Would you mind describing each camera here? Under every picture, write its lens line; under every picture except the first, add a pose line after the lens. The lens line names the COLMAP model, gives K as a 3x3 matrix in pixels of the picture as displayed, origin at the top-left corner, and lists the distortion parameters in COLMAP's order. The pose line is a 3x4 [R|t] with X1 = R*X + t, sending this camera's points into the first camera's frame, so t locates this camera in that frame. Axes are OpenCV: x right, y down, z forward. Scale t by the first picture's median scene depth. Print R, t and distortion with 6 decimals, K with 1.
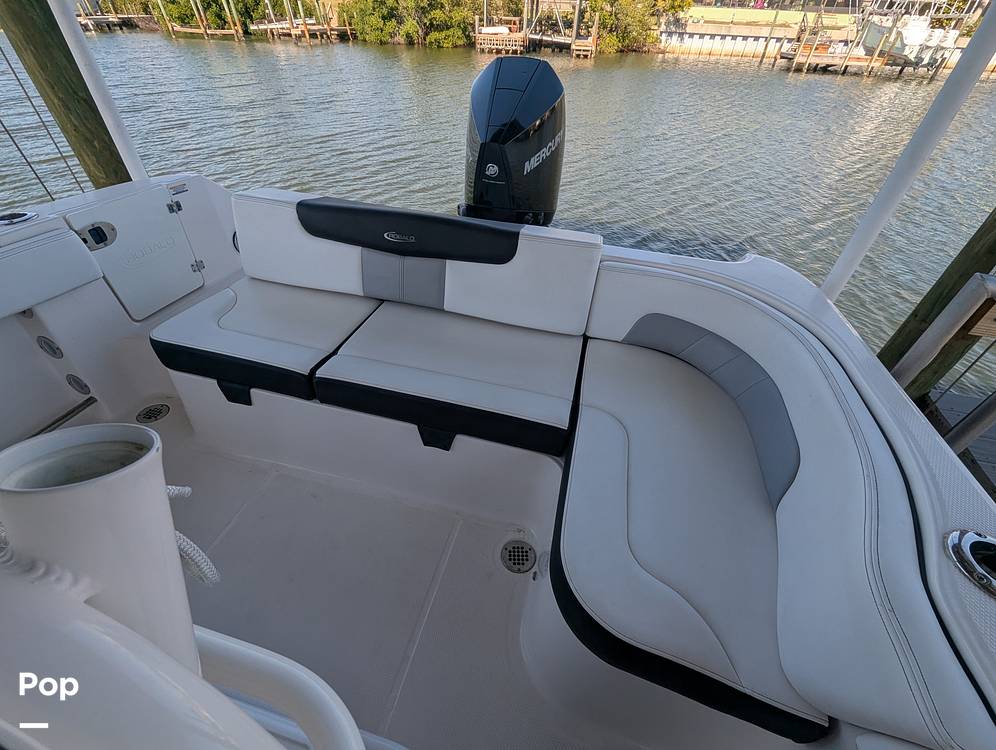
lens RADIAL K [[408.3, 0, 497.4], [0, 408.3, 382.4], [0, 0, 1]] dist [-0.001184, -0.000867]
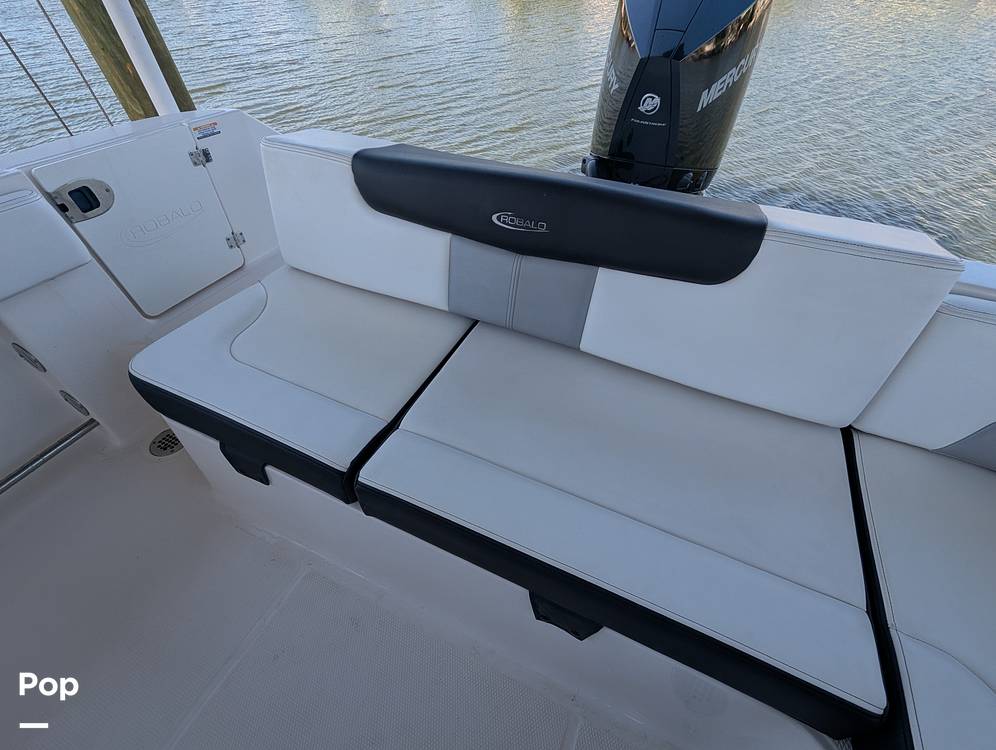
lens RADIAL K [[408.3, 0, 497.4], [0, 408.3, 382.4], [0, 0, 1]] dist [-0.001184, -0.000867]
pose [[0.981780, 0.103820, -0.159154, -0.152173], [-0.087415, 0.990426, 0.106841, -0.189578], [0.168722, -0.090982, 0.981456, 0.414399]]
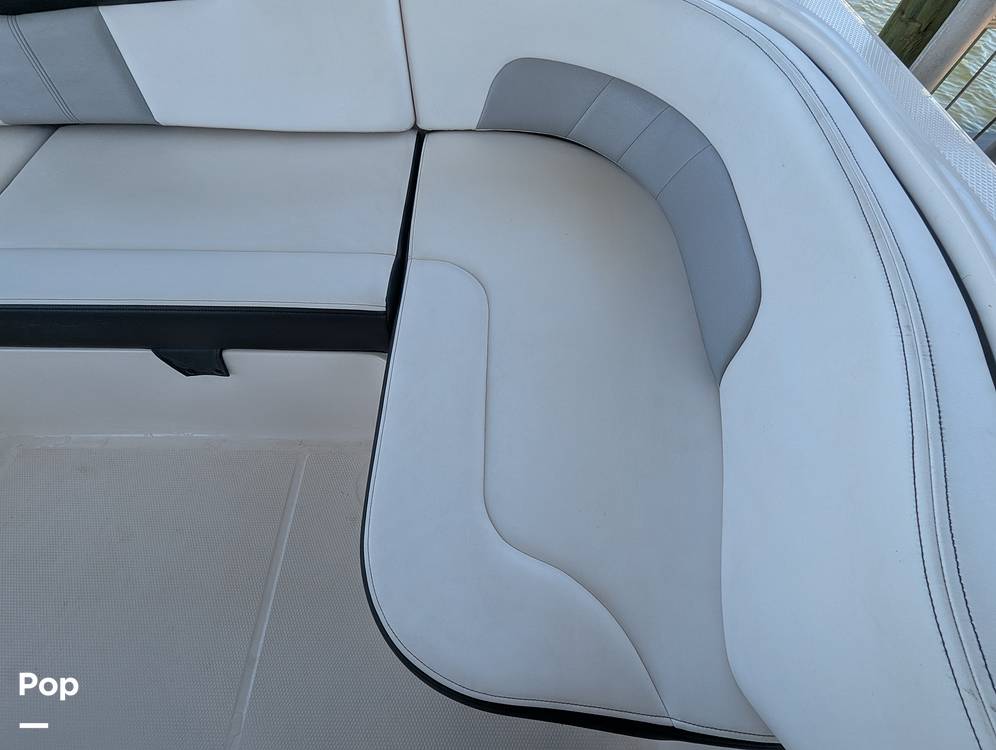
lens RADIAL K [[405.9, 0, 501.7], [0, 405.9, 378.3], [0, 0, 1]] dist [0.000739, -0.000061]
pose [[0.970084, -0.230266, 0.076906, 0.205283], [0.184567, 0.905319, 0.382533, 0.008946], [-0.157709, -0.356895, 0.920735, 0.315908]]
